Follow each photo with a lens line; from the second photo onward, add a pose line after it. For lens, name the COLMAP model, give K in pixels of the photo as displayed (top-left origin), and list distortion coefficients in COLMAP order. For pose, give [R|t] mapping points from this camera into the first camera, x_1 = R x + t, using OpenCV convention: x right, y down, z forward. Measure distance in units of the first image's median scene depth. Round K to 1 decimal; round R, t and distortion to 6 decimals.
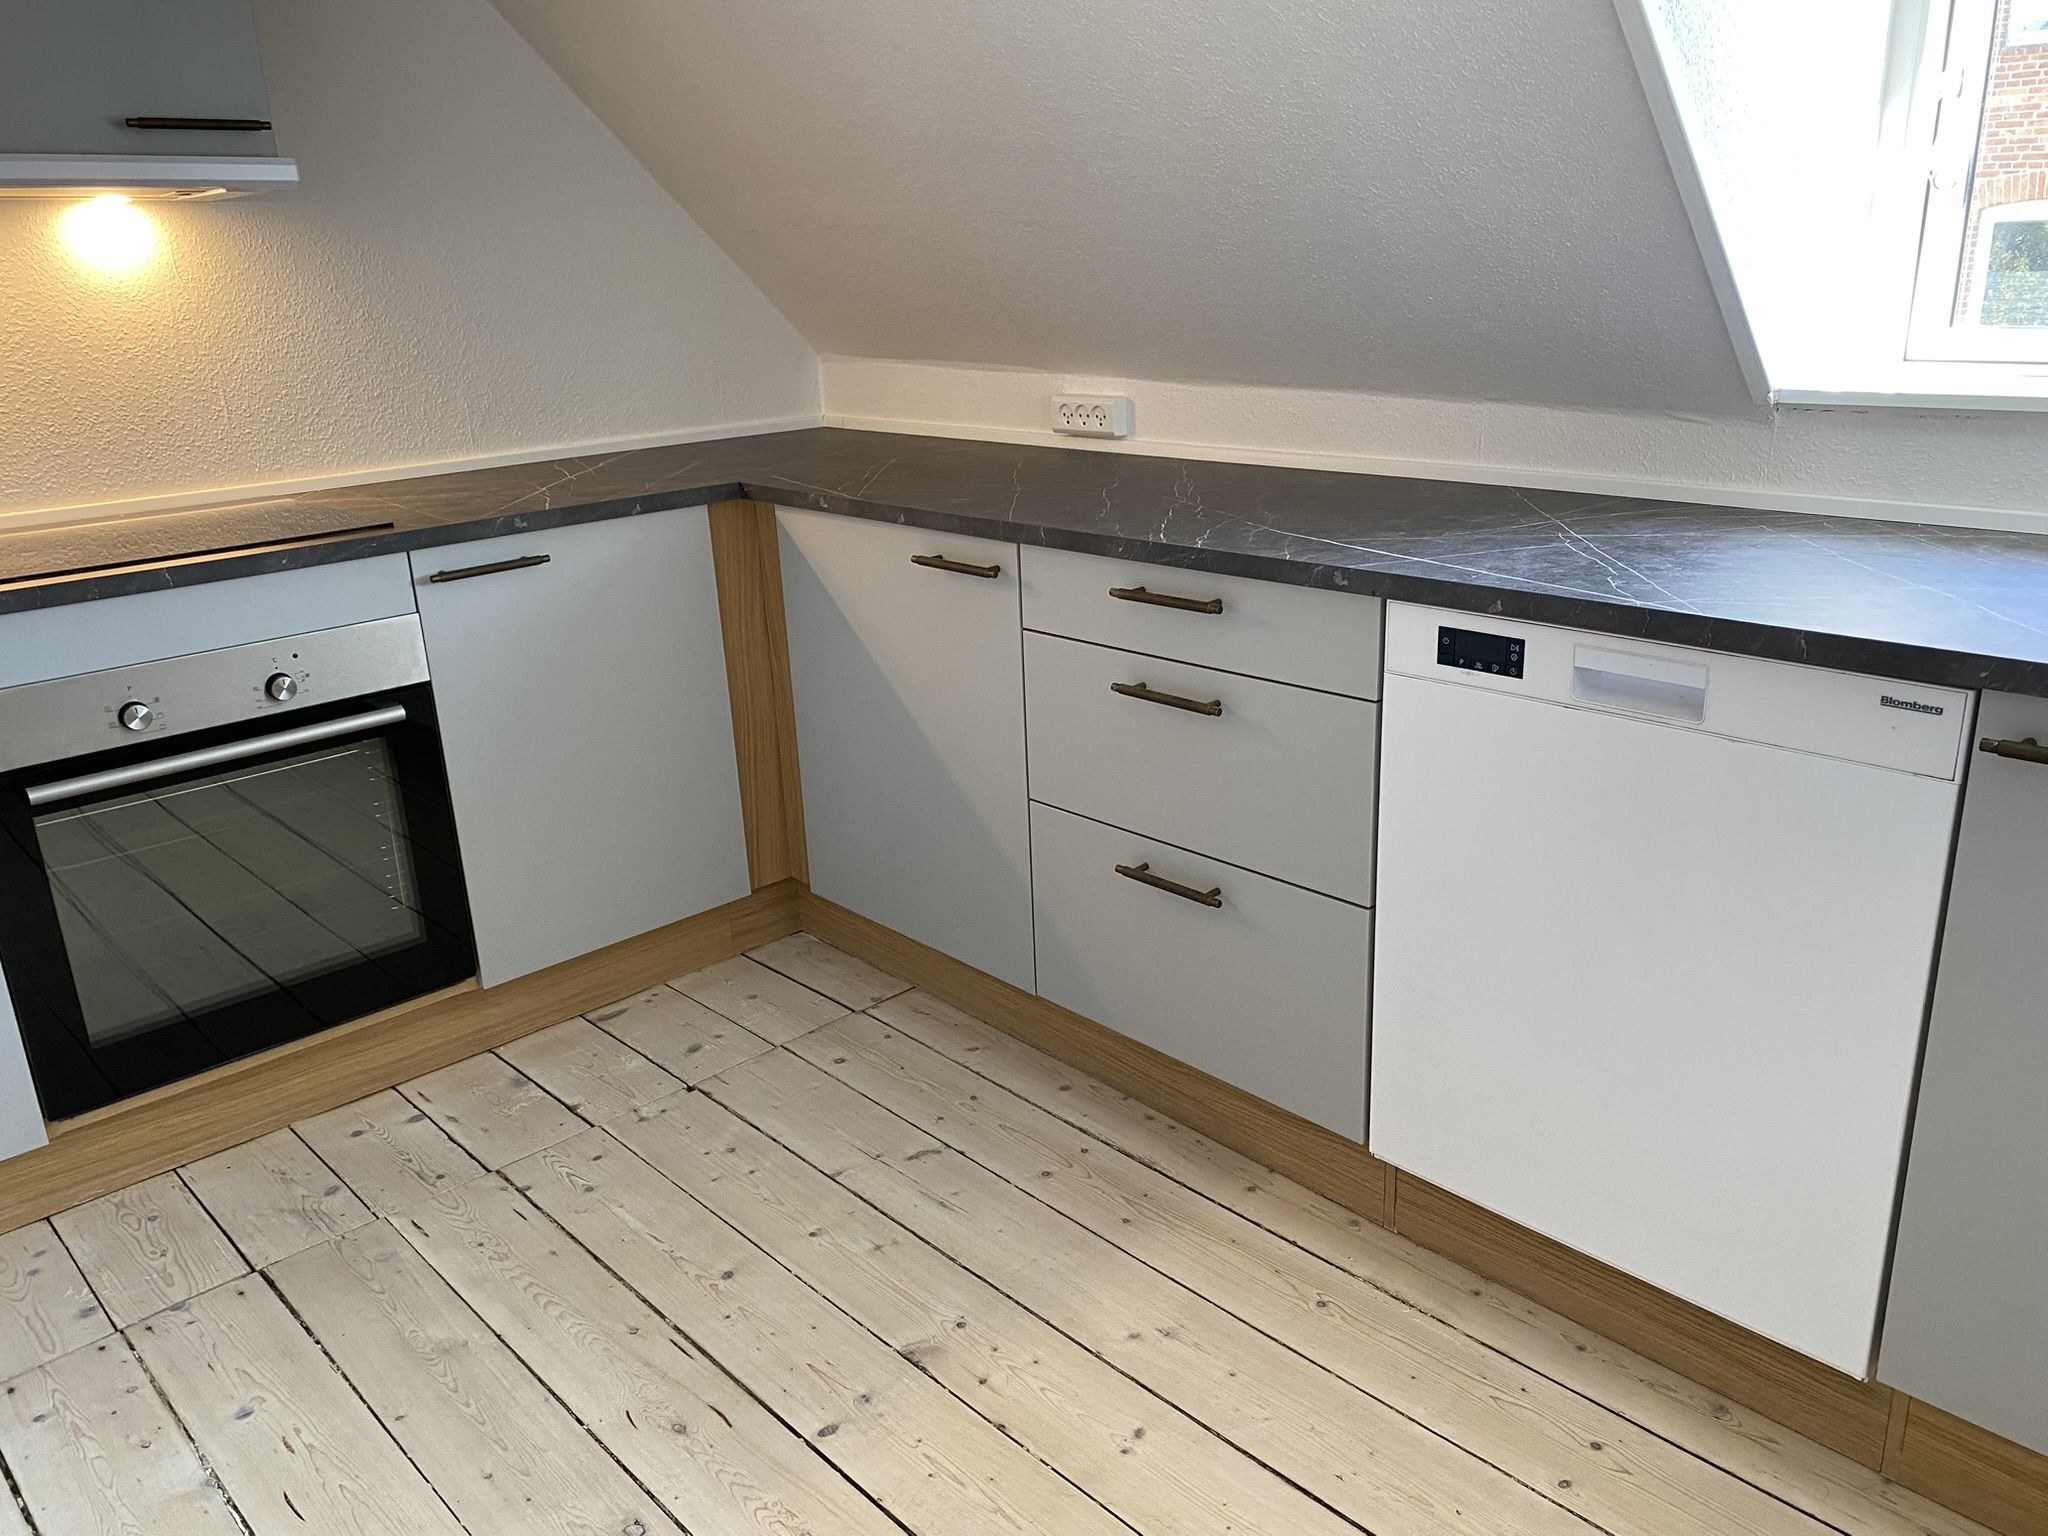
lens RADIAL K [[1549.7, 0, 1026.9], [0, 1549.7, 721.6], [0, 0, 1]] dist [0.134646, -0.223651]
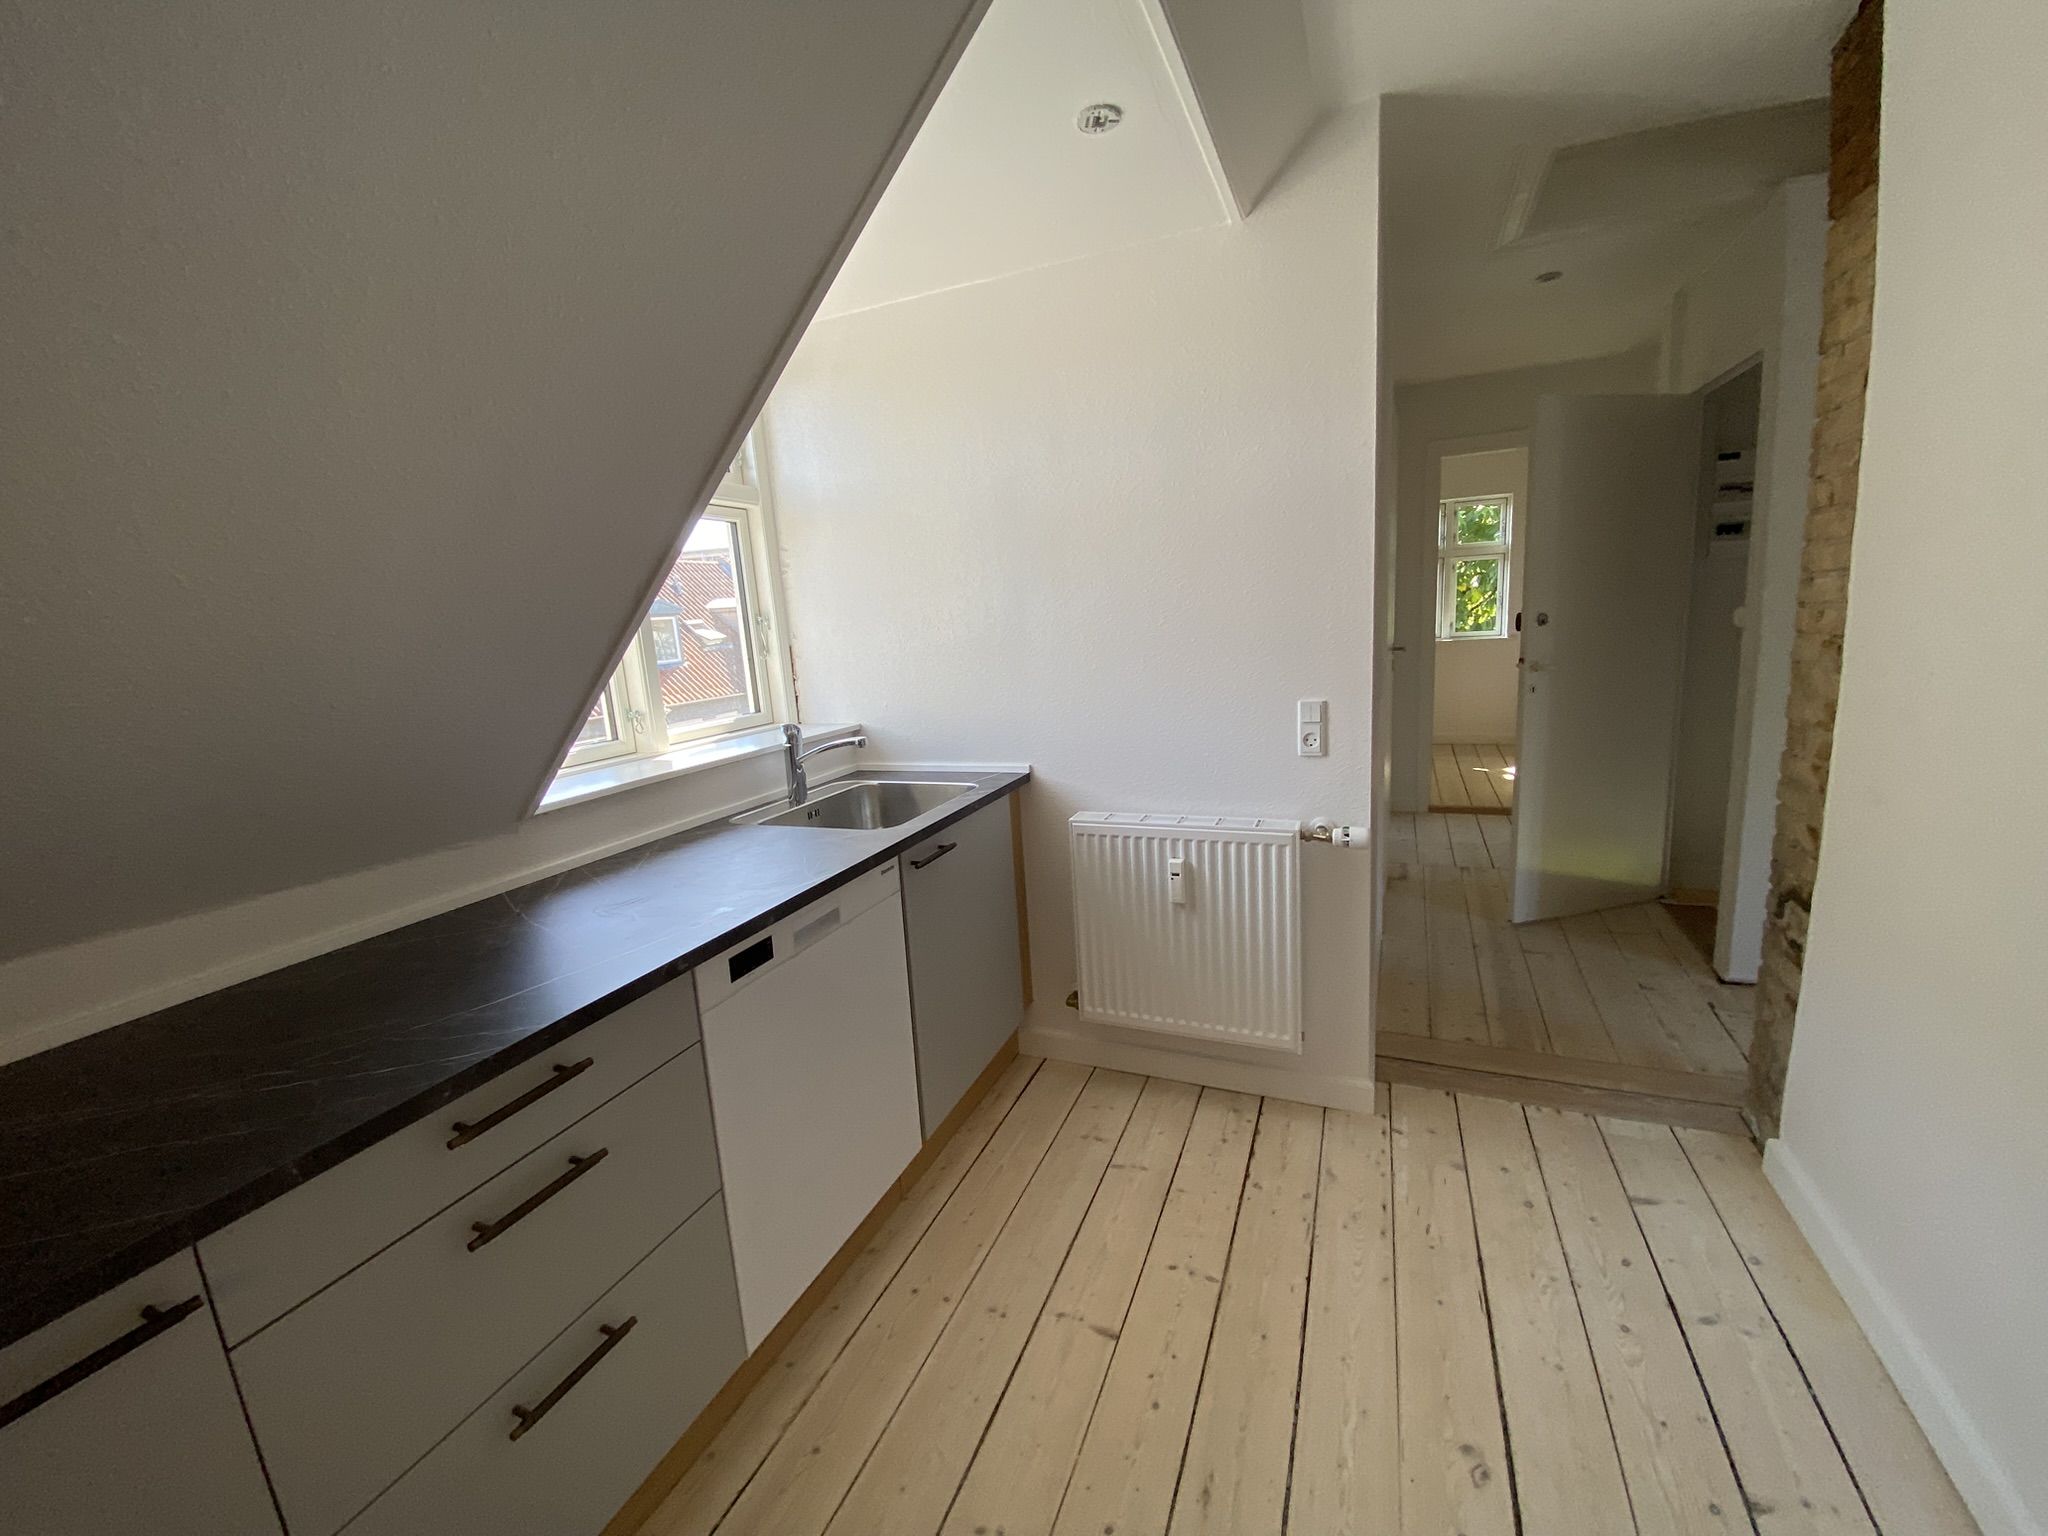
lens RADIAL K [[819.1, 0, 1025.4], [0, 819.1, 760.4], [0, 0, 1]] dist [0.035180, -0.022206]
pose [[-0.395226, -0.105354, 0.912522, -0.434941], [0.338620, 0.906731, 0.251346, -0.267563], [-0.853893, 0.408337, -0.322689, 0.749232]]
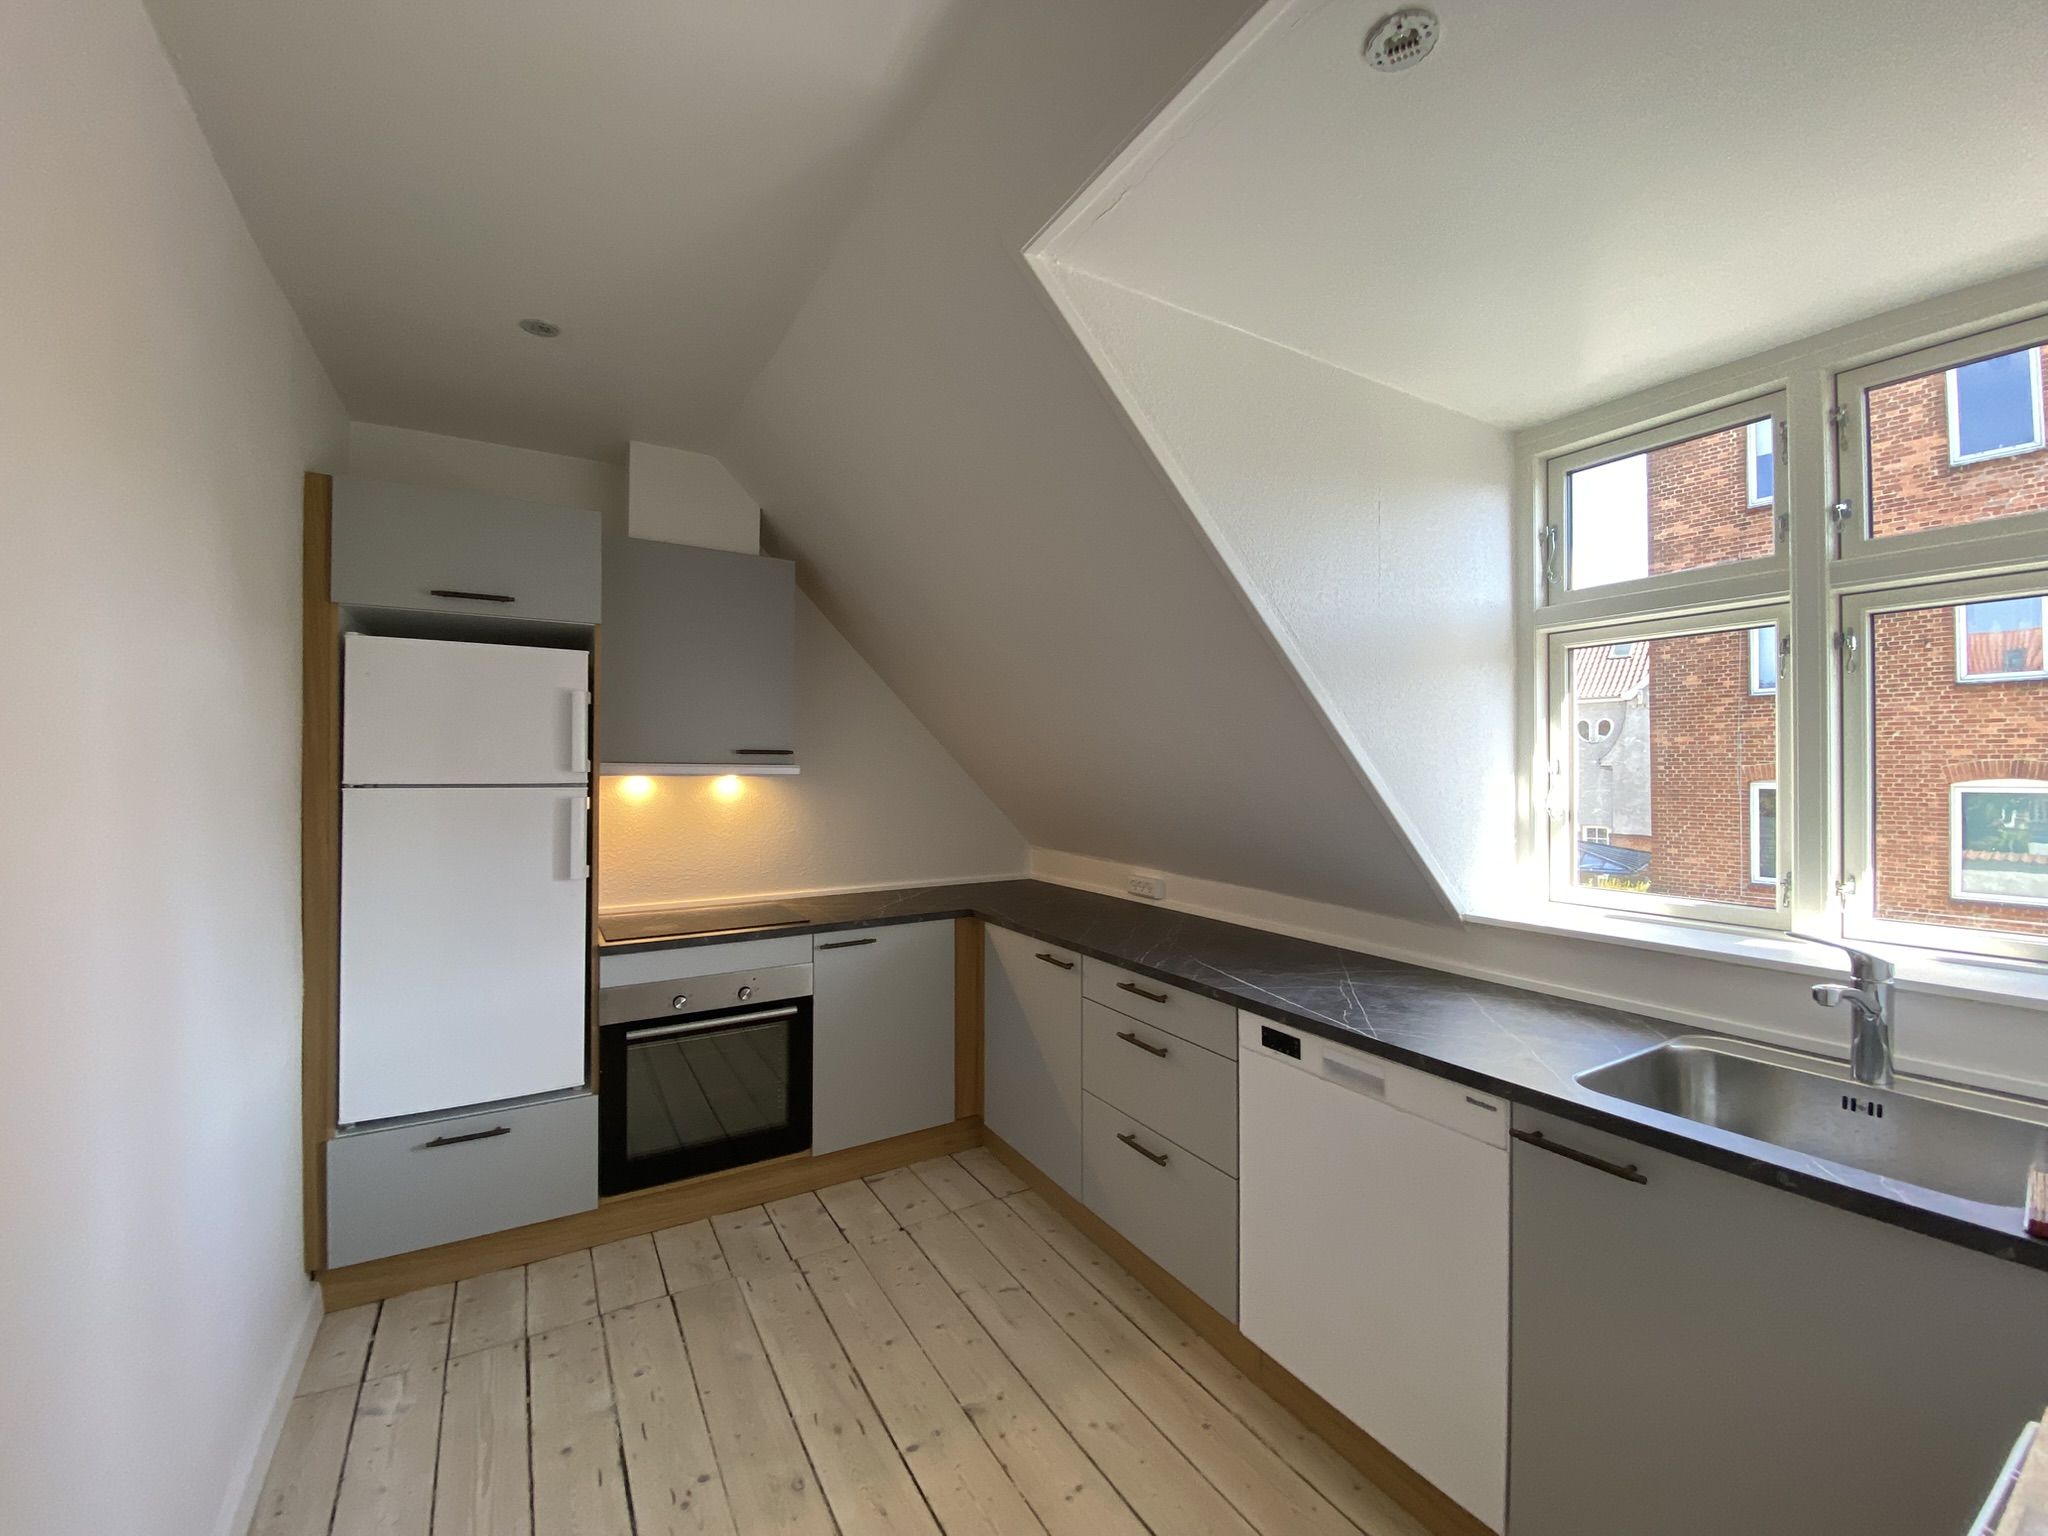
lens RADIAL K [[819.1, 0, 1025.4], [0, 819.1, 760.4], [0, 0, 1]] dist [0.035180, -0.022206]
pose [[0.976099, 0.037693, -0.214032, 0.145397], [-0.099975, 0.952330, -0.288223, -0.039727], [0.192965, 0.302732, 0.933337, -0.098580]]
